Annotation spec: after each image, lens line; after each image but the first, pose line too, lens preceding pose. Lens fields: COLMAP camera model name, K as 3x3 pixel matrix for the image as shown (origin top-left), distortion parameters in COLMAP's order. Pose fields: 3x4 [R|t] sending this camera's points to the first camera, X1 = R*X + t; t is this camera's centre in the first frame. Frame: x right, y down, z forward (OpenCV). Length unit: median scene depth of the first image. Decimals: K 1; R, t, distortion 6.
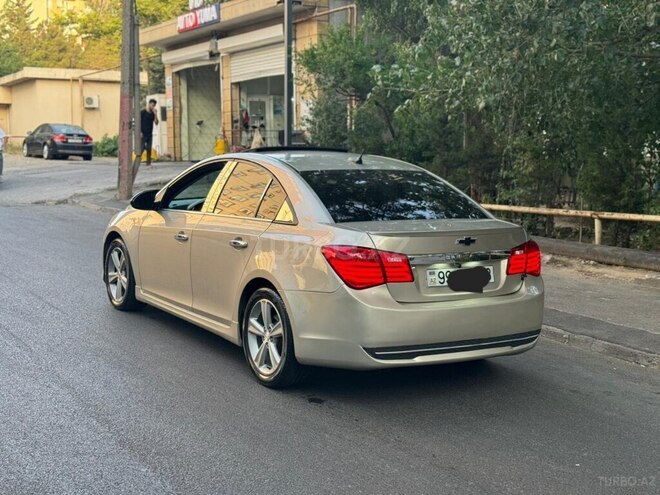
lens RADIAL K [[917.1, 0, 330.0], [0, 917.1, 247.5], [0, 0, 1]] dist [0.154199, -0.325652]
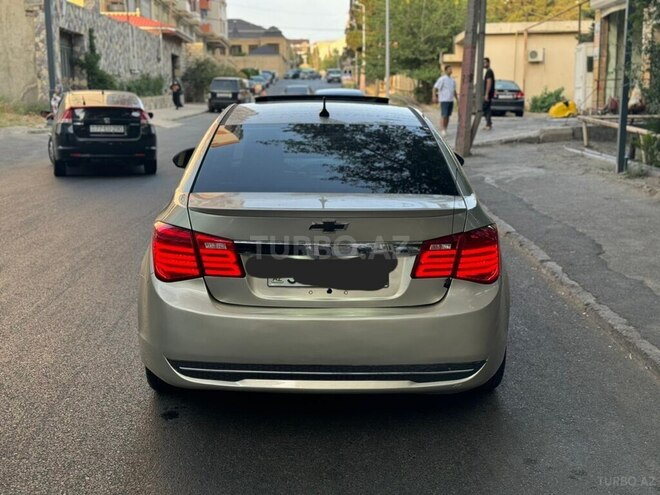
lens RADIAL K [[917.1, 0, 330.0], [0, 917.1, 247.5], [0, 0, 1]] dist [0.154199, -0.325652]
pose [[0.854672, 0.069259, -0.514527, 0.405443], [-0.045286, 0.997230, 0.059010, -0.025584], [0.517189, -0.027133, 0.855441, 0.313285]]
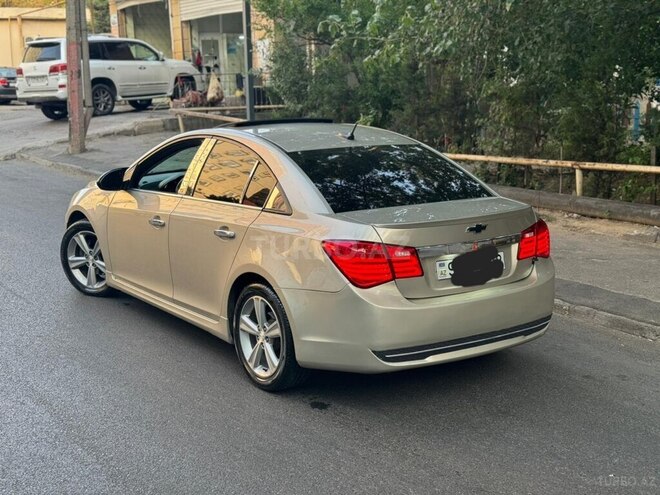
lens RADIAL K [[914.6, 0, 345.4], [0, 914.6, 247.4], [0, 0, 1]] dist [0.196931, -0.529752]
pose [[0.997218, -0.036935, 0.064753, -0.034412], [0.032014, 0.996636, 0.075440, -0.048679], [-0.067322, -0.073157, 0.995046, 0.071760]]
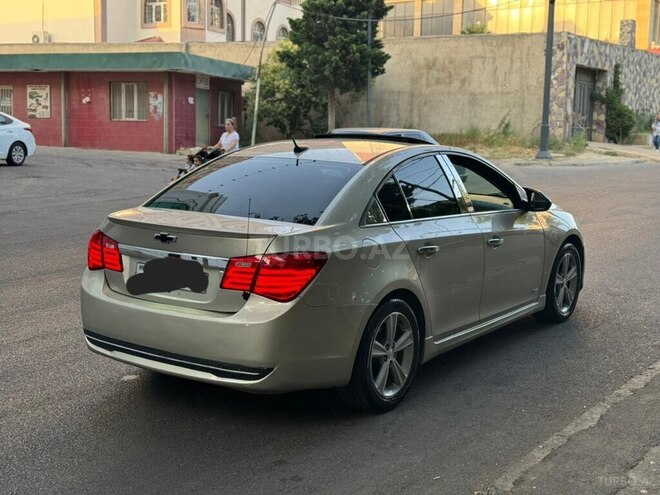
lens RADIAL K [[917.1, 0, 330.0], [0, 917.1, 247.5], [0, 0, 1]] dist [0.154199, -0.325652]
pose [[0.383498, 0.113672, -0.916519, 0.805814], [-0.113712, 0.990657, 0.075287, -0.065180], [0.916514, 0.075347, 0.392841, 0.630954]]
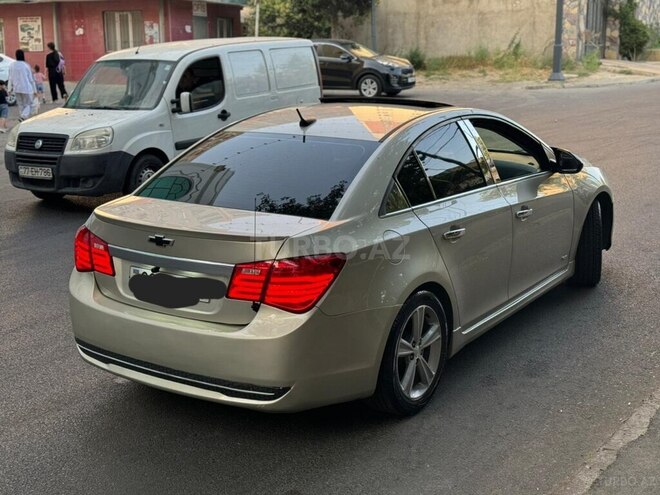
lens RADIAL K [[904.9, 0, 348.5], [0, 904.9, 264.8], [0, 0, 1]] dist [0.355074, -1.089223]
pose [[0.398092, 0.193259, -0.896757, 0.720349], [-0.080644, 0.981145, 0.175646, -0.107732], [0.913794, 0.002394, 0.406171, 0.655898]]
